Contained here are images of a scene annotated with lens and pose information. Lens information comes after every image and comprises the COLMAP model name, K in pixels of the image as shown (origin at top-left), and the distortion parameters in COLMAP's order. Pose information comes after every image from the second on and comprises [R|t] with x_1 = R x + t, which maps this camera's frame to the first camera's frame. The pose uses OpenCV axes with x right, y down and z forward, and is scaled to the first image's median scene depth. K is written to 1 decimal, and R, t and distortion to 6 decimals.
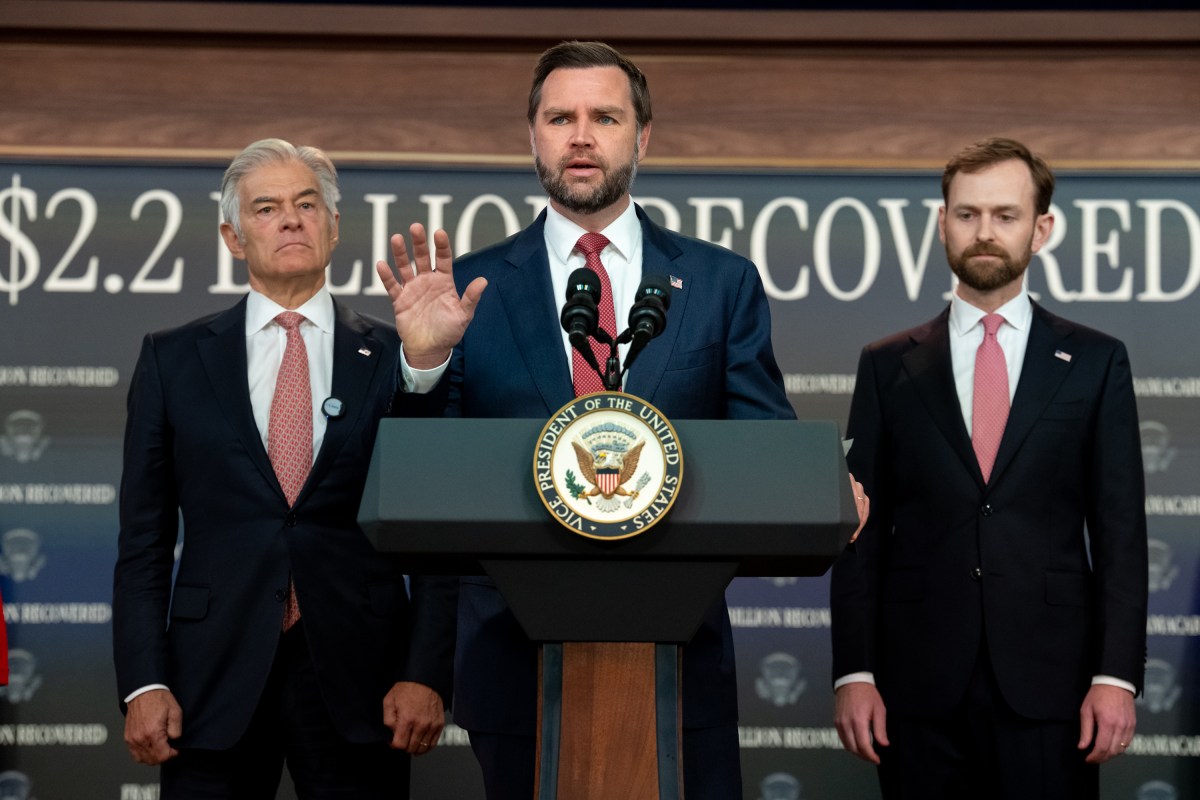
lens RADIAL K [[3810.0, 0, 610.5], [0, 3810.0, 379.0], [0, 0, 1]] dist [0.542098, 0.000000]
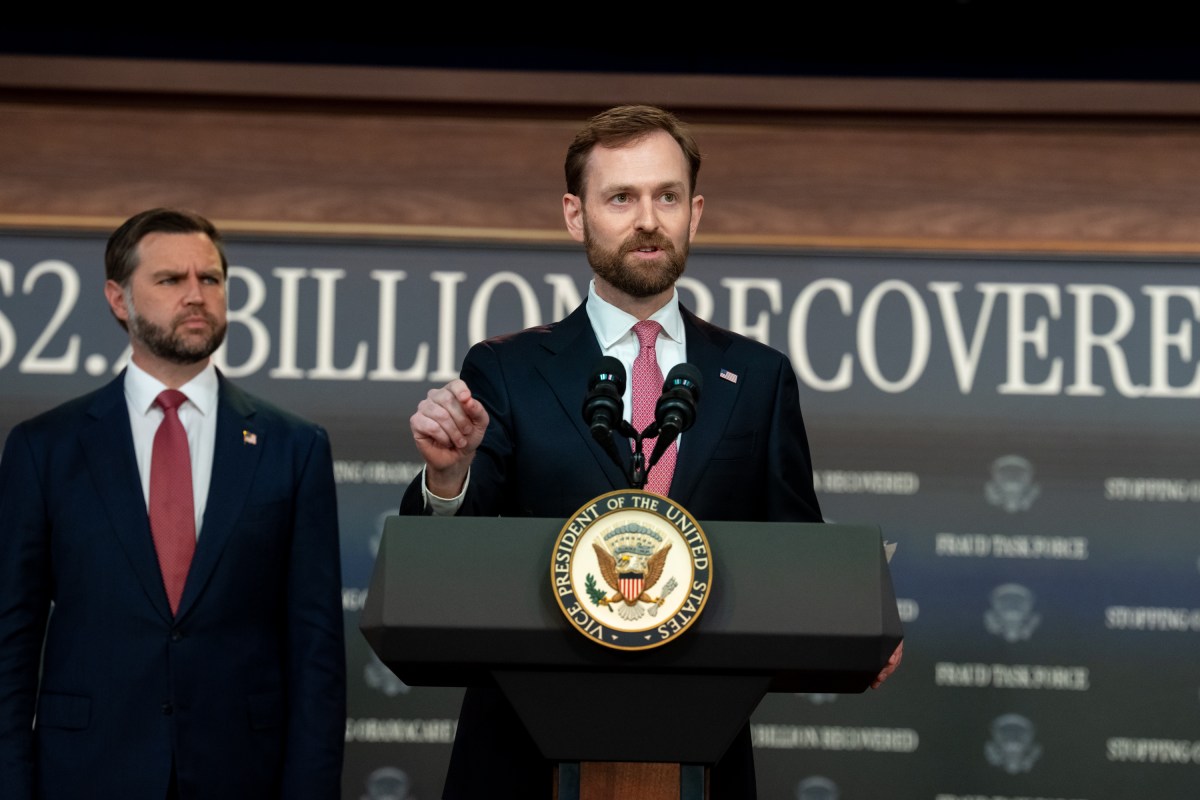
lens RADIAL K [[4176.0, 0, 616.8], [0, 4176.0, 354.2], [0, 0, 1]] dist [0.835039, 0.000000]
pose [[0.999917, 0.012016, -0.004748, 0.000000], [-0.012144, 0.999535, -0.027984, -0.001166], [0.004410, 0.028039, 0.999597, -0.020180]]
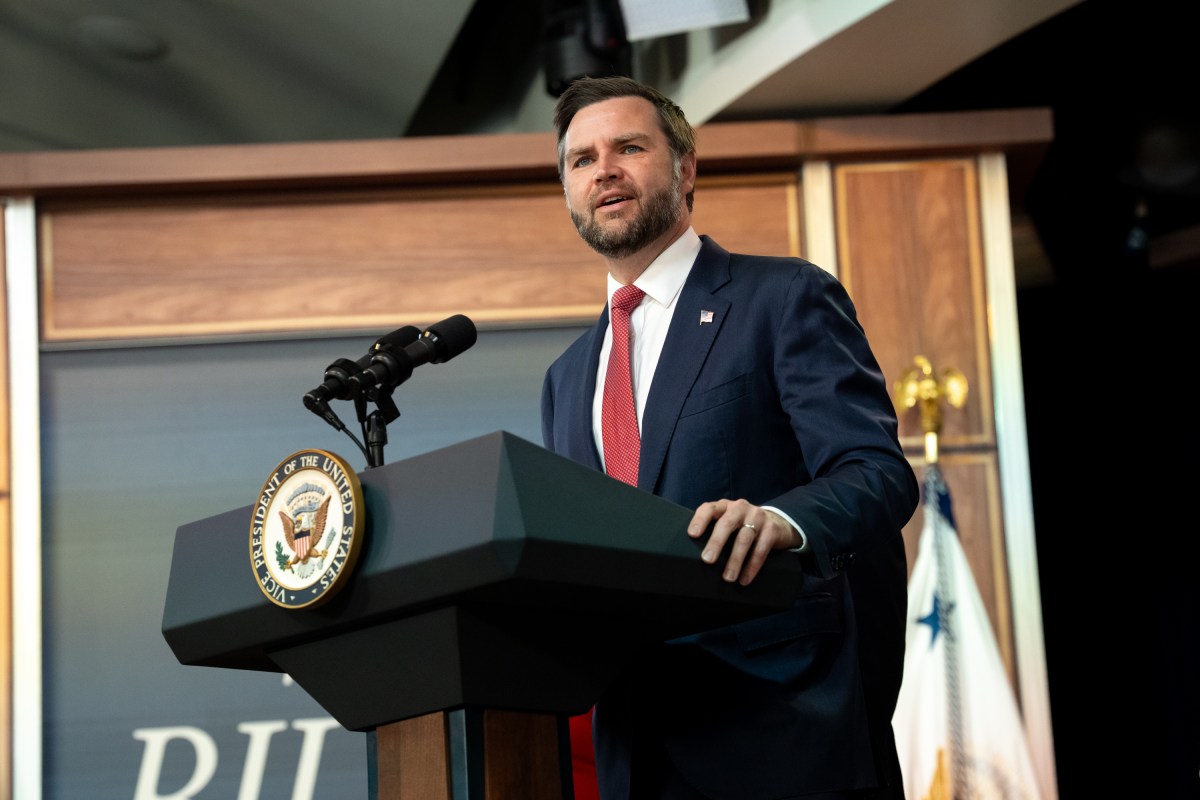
lens RADIAL K [[4236.6, 0, 564.3], [0, 4236.6, 356.0], [0, 0, 1]] dist [0.846040, 0.000000]
pose [[0.702855, -0.220815, -0.676192, 0.754149], [0.149627, 0.975224, -0.162939, 0.160087], [0.695419, 0.013346, 0.718481, 0.297766]]
